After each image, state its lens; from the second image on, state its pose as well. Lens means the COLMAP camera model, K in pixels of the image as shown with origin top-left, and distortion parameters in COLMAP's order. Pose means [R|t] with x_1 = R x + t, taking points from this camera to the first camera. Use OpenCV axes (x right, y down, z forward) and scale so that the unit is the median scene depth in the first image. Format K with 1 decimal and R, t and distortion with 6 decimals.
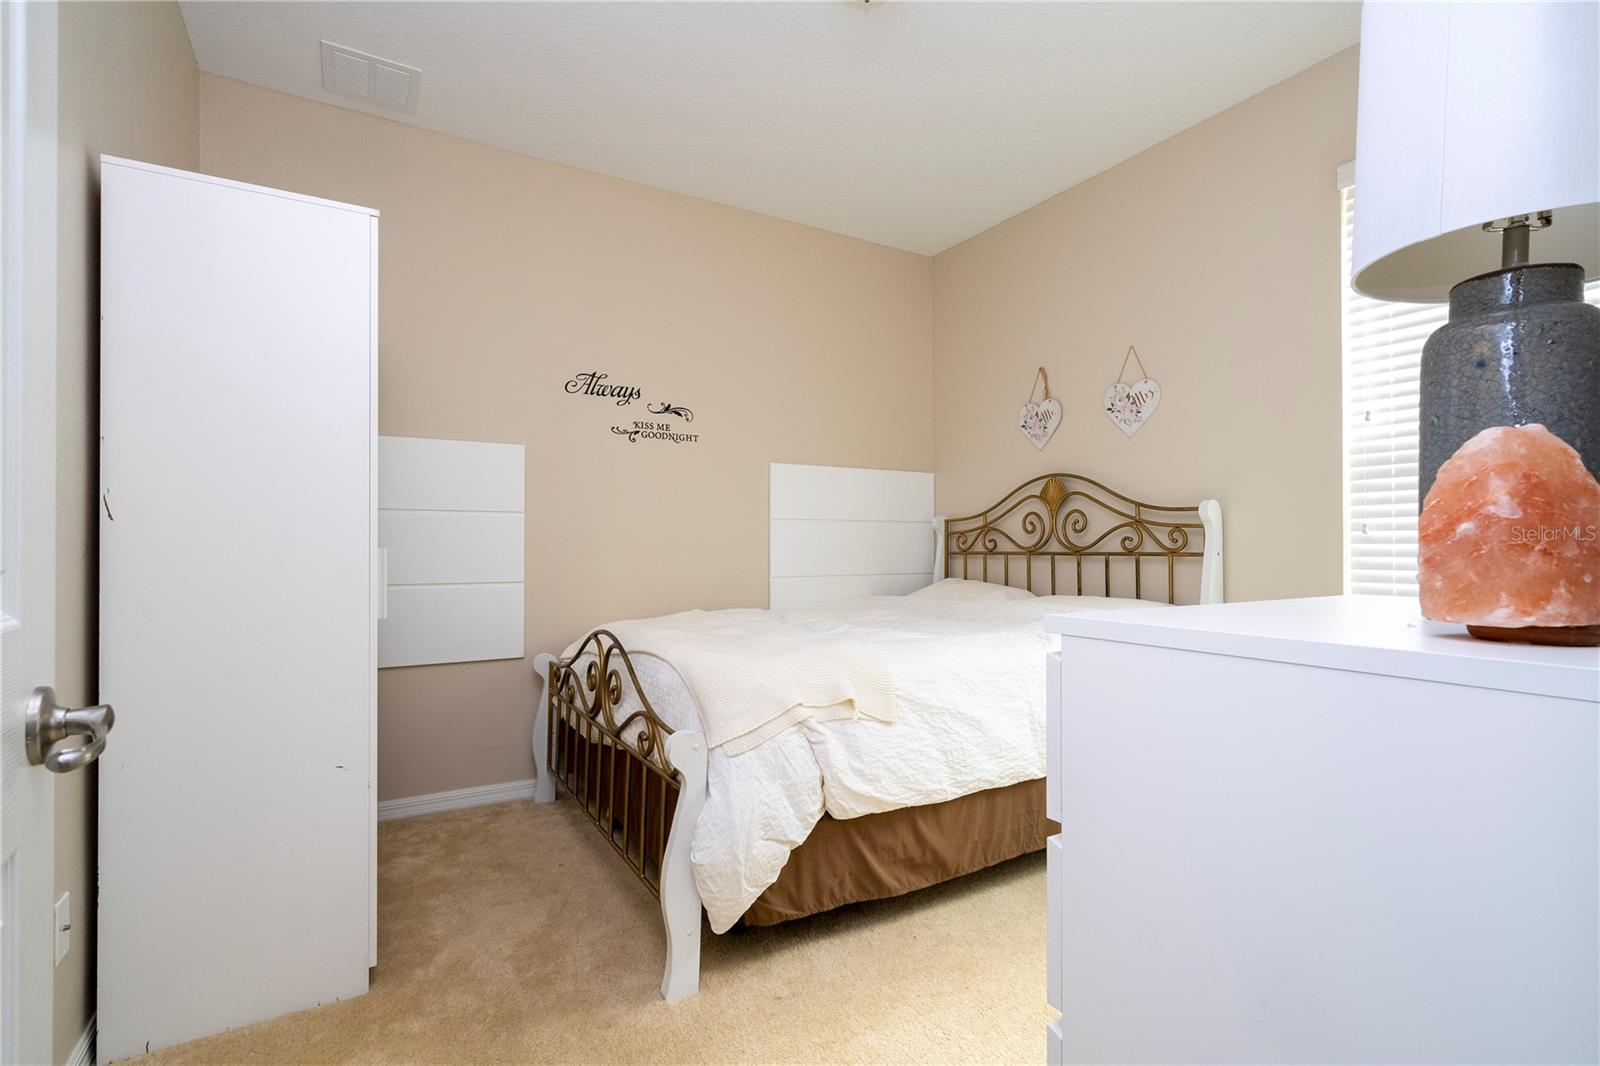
lens RADIAL K [[730.8, 0, 801.5], [0, 730.8, 544.8], [0, 0, 1]] dist [-0.004133, 0.002047]
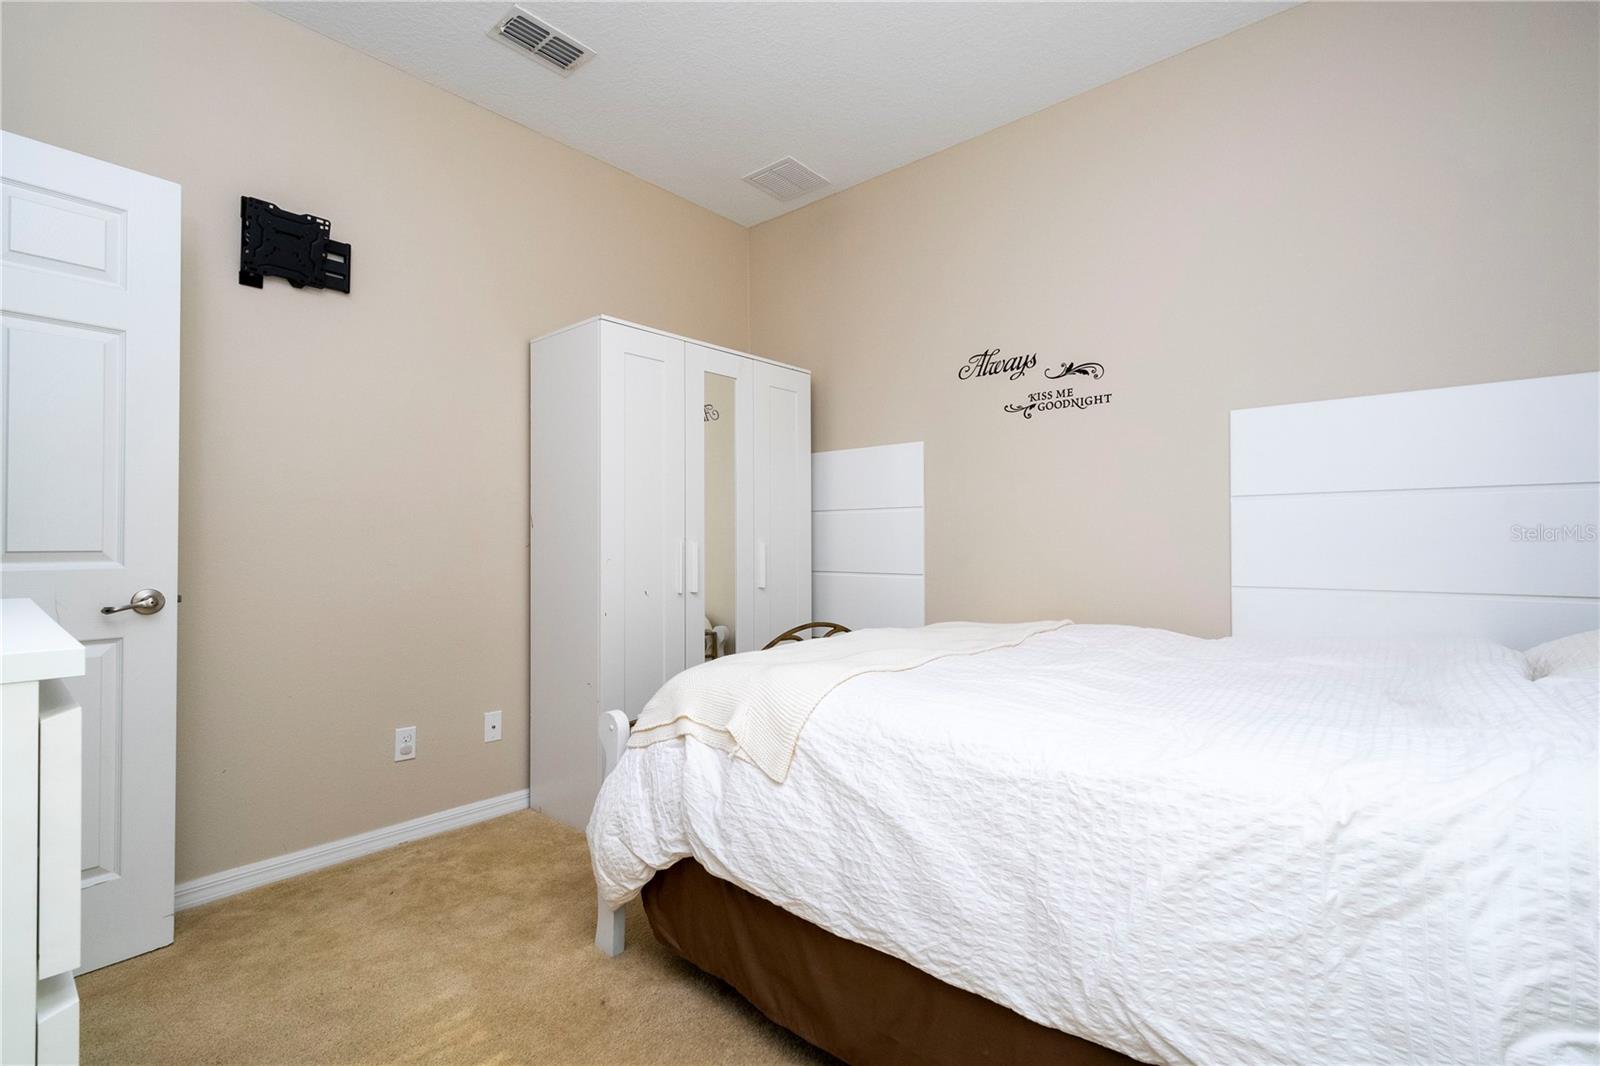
lens RADIAL K [[730.8, 0, 801.8], [0, 730.8, 532.2], [0, 0, 1]] dist [-0.004133, 0.002047]
pose [[0.316192, -0.013849, -0.948594, 0.506521], [0.006153, 0.999902, -0.012547, 0.002227], [0.948675, -0.001869, 0.316246, 0.483475]]
